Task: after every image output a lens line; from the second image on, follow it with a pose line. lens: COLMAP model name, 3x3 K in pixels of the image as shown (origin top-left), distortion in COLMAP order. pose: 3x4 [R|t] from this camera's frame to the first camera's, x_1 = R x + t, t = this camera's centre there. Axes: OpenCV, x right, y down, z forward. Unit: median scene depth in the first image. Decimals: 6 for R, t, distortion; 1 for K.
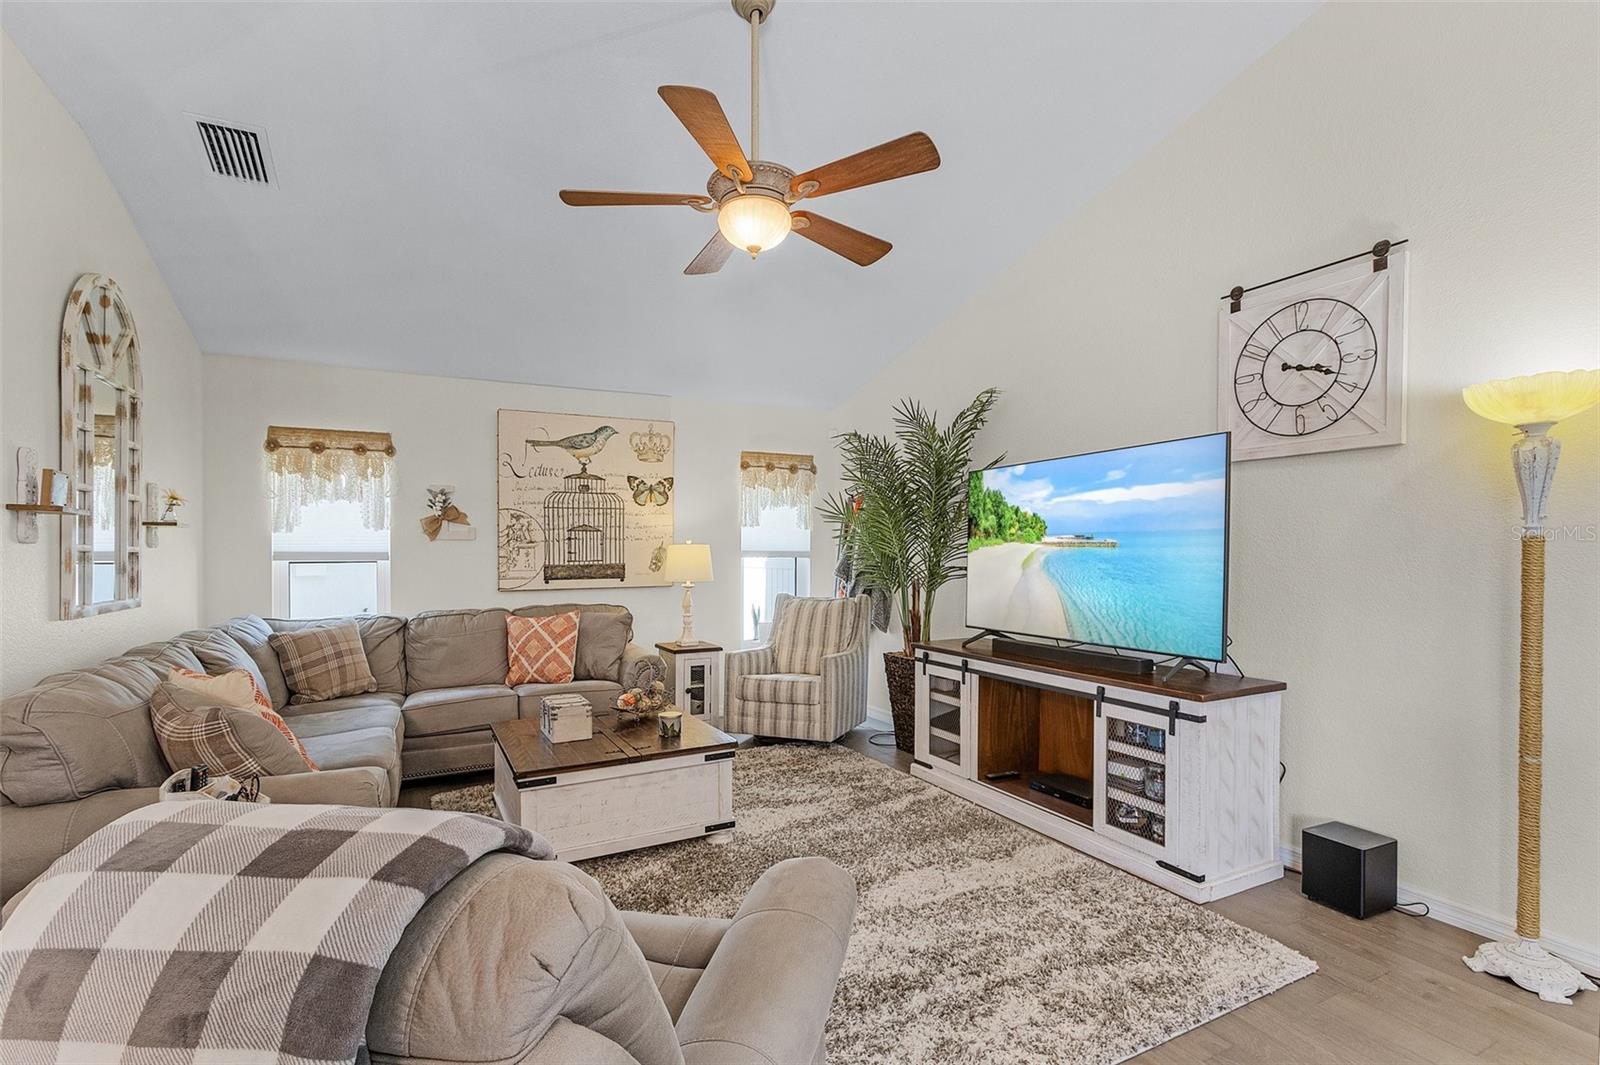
lens RADIAL K [[738.6, 0, 801.2], [0, 738.6, 561.8], [0, 0, 1]] dist [-0.008005, 0.000616]
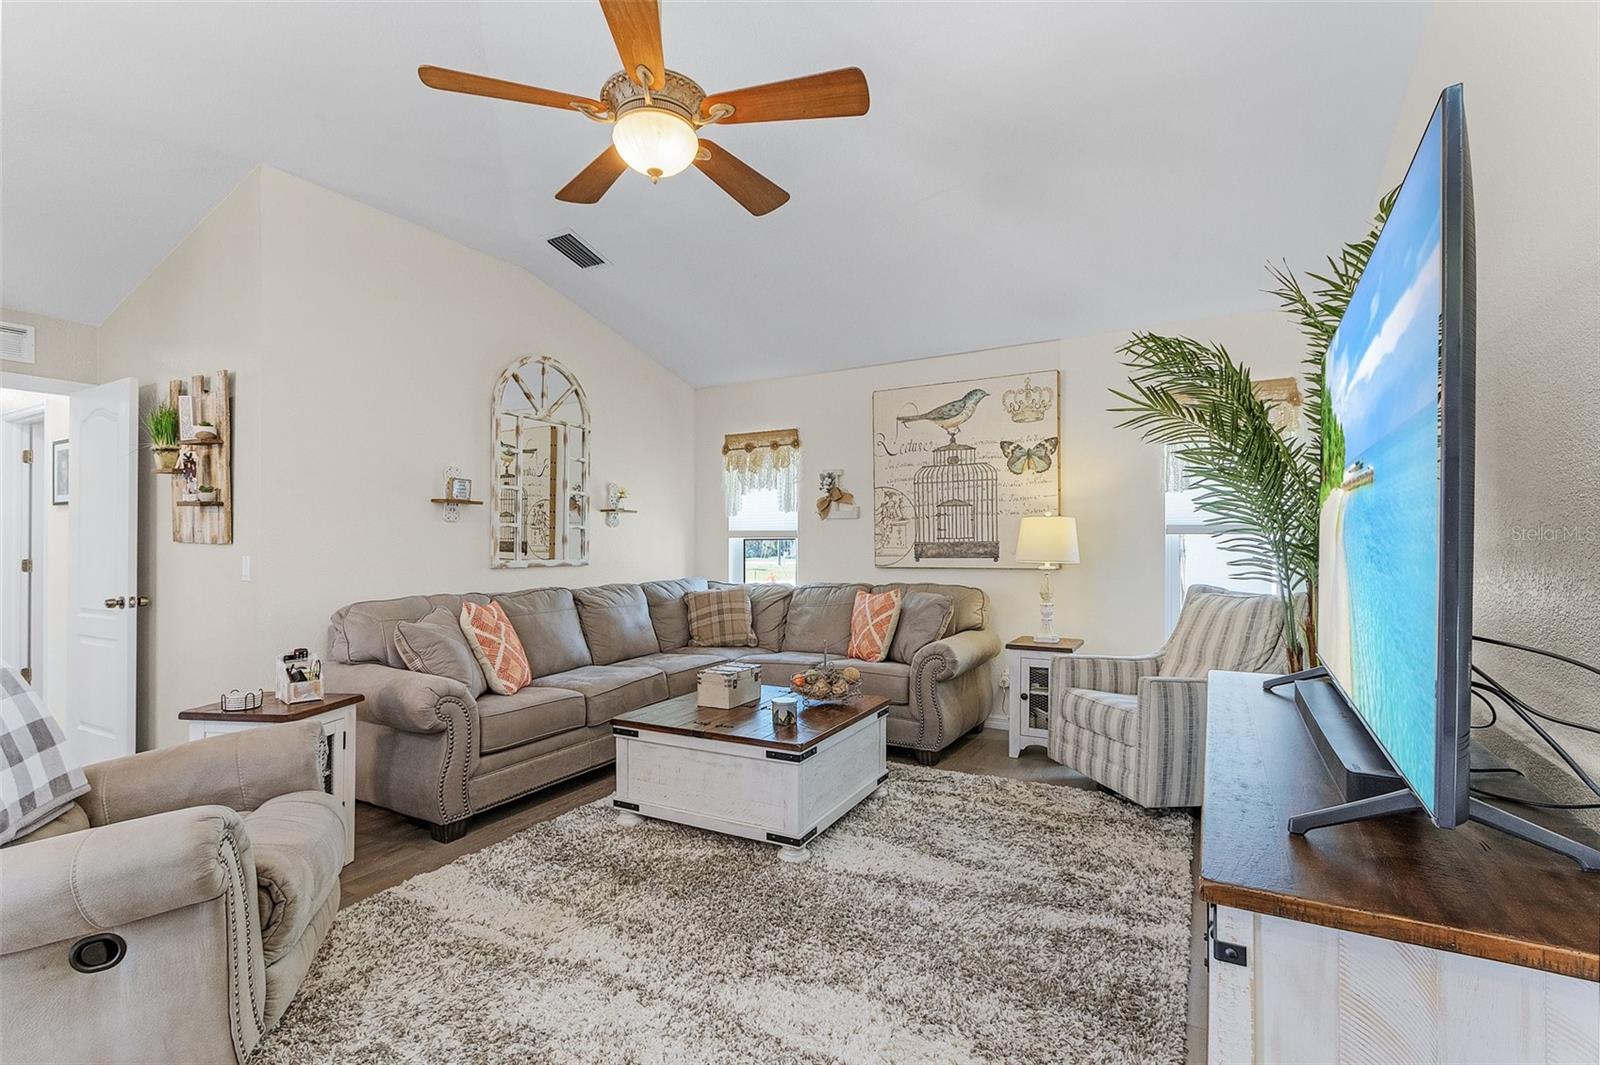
lens RADIAL K [[738.6, 0, 801.6], [0, 738.6, 532.3], [0, 0, 1]] dist [-0.008005, 0.000616]
pose [[0.539118, -0.012113, -0.842143, 0.425597], [-0.009164, 0.999753, -0.020246, 0.013090], [0.842180, 0.018632, 0.538874, 0.373104]]
